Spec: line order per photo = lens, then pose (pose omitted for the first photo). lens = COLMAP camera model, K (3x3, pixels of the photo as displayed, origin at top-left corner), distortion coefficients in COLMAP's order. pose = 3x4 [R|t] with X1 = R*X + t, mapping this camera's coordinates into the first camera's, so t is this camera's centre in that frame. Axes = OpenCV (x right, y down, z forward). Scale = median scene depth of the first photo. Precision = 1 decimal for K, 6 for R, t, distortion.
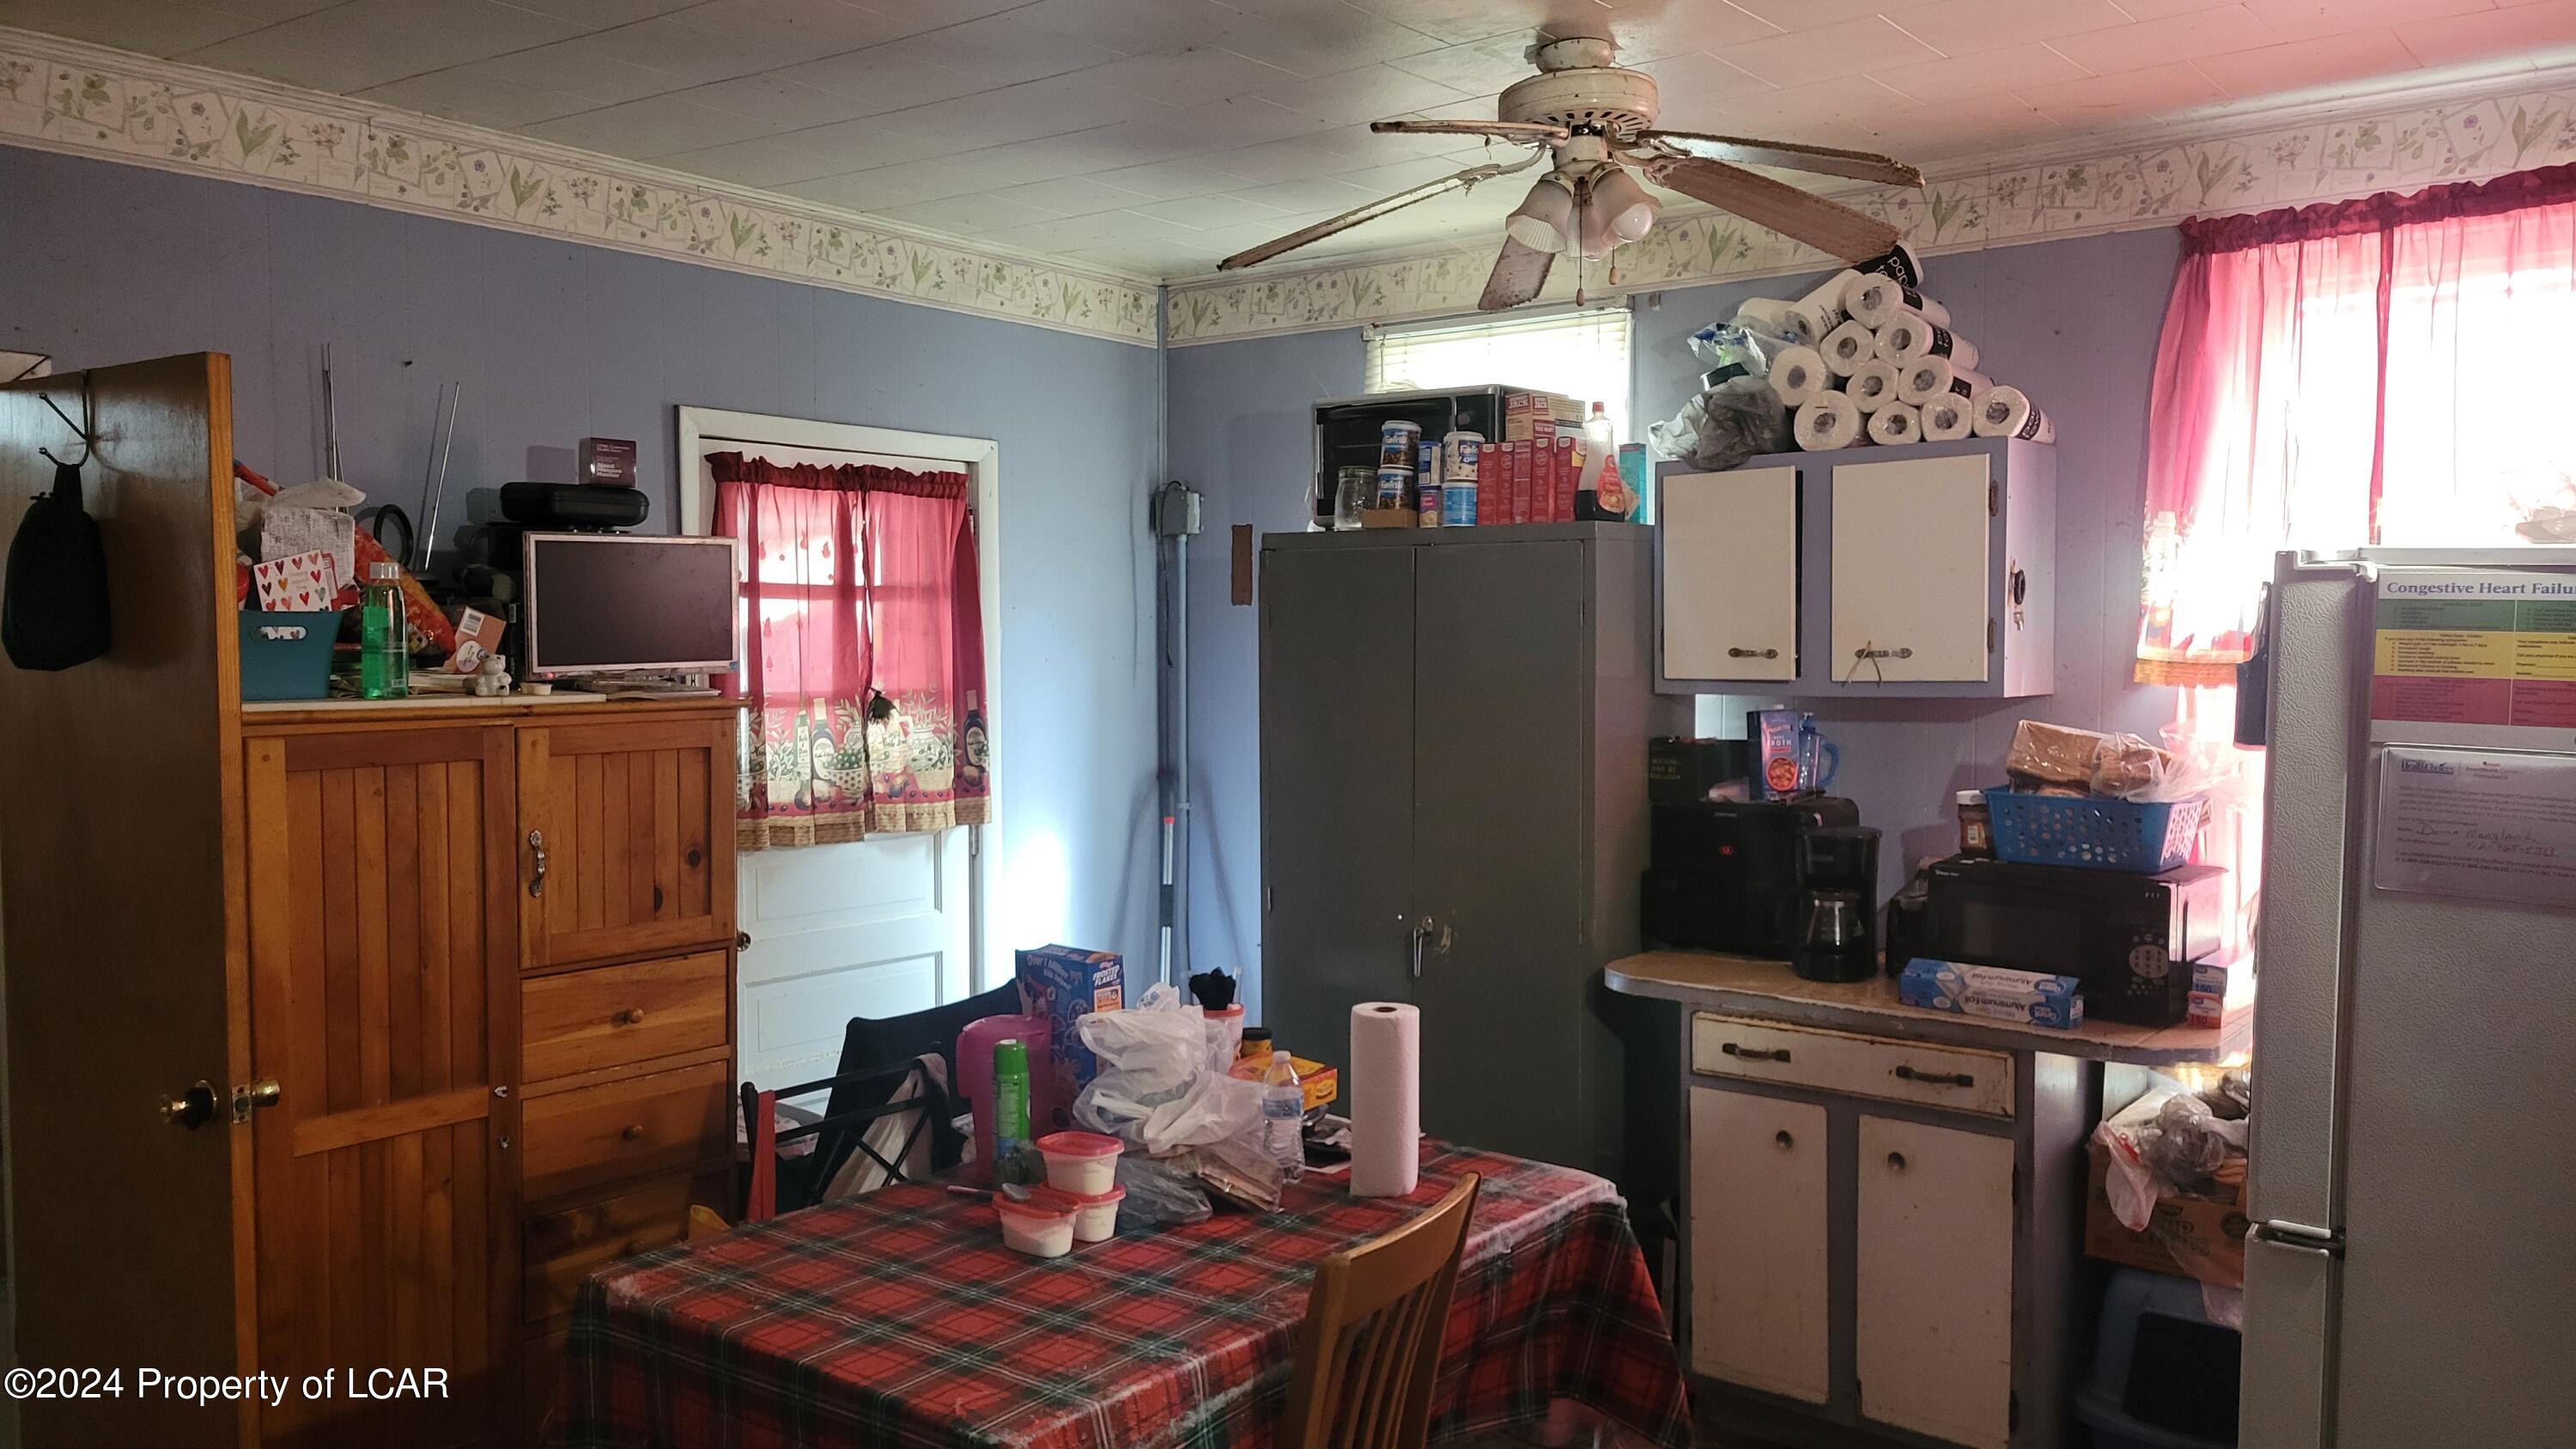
lens RADIAL K [[1956.4, 0, 1286.7], [0, 1956.4, 735.5], [0, 0, 1]] dist [0.038529, -0.031427]
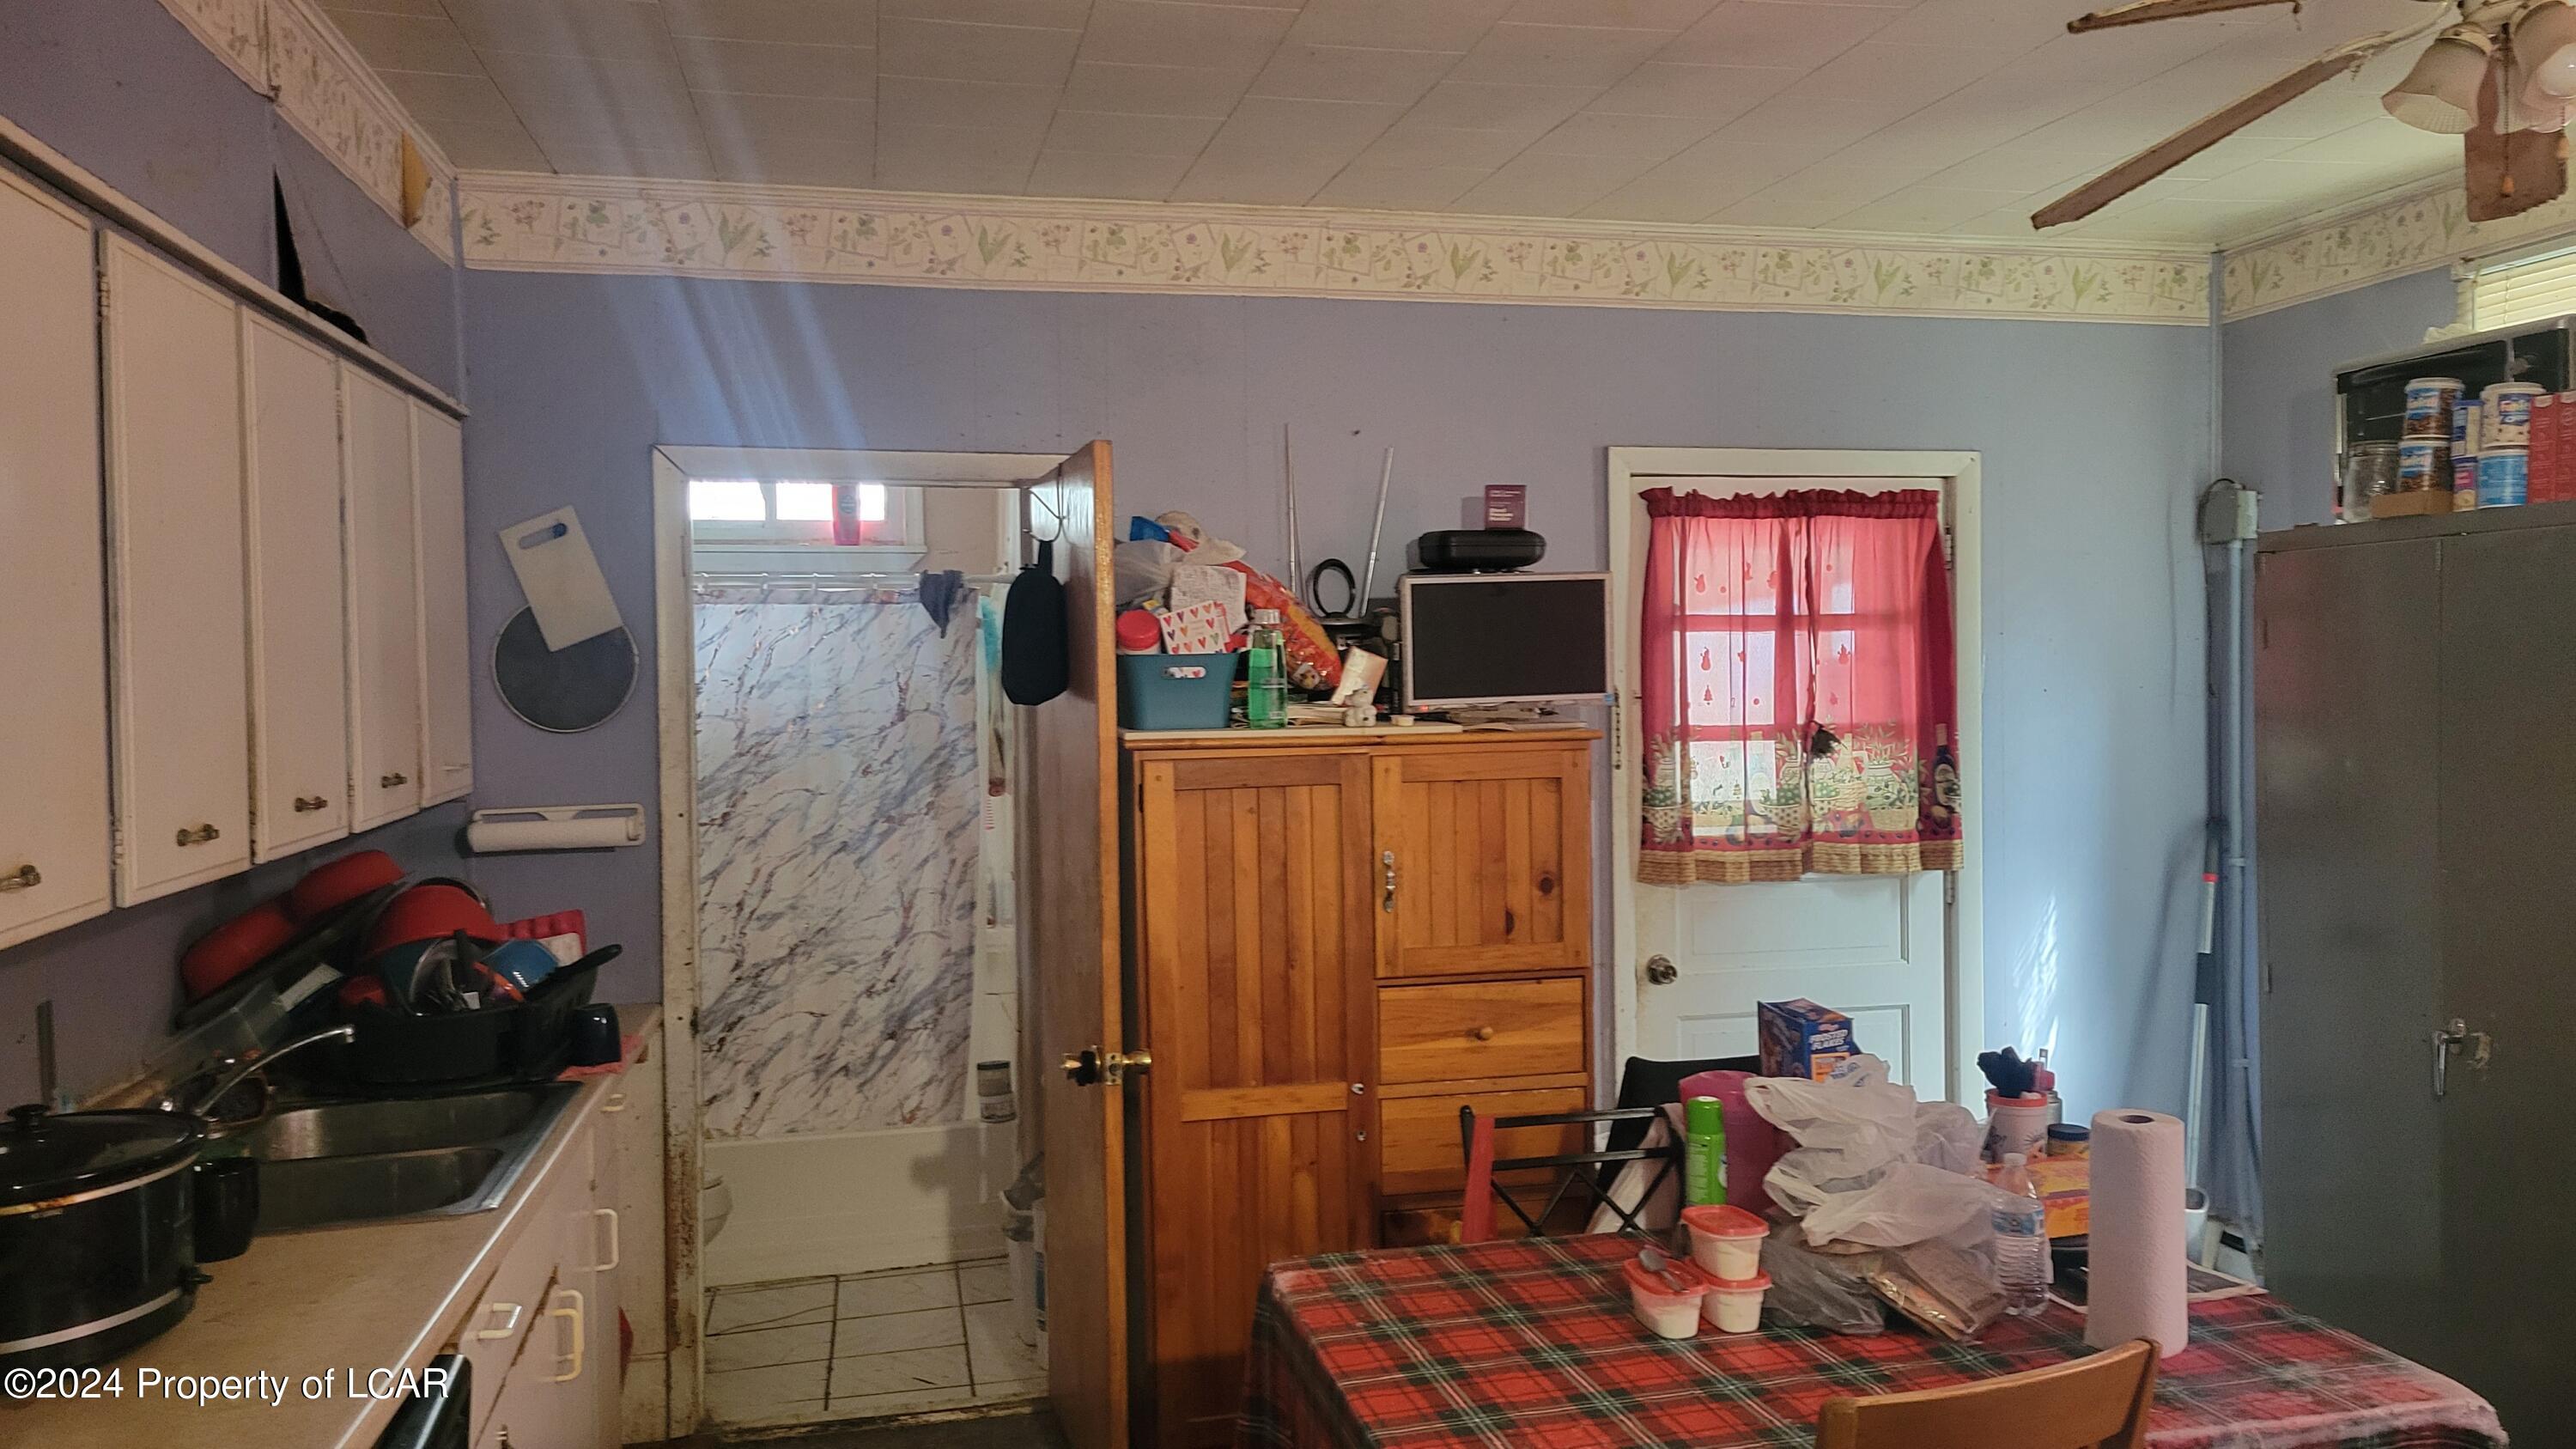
lens RADIAL K [[1917.9, 0, 1288.0], [0, 1917.9, 724.5], [0, 0, 1]] dist [0.066572, -0.065075]
pose [[0.774838, 0.000515, -0.632160, 0.235461], [-0.017084, 0.999652, -0.020124, 0.000884], [0.631929, 0.026393, 0.774577, 0.137843]]
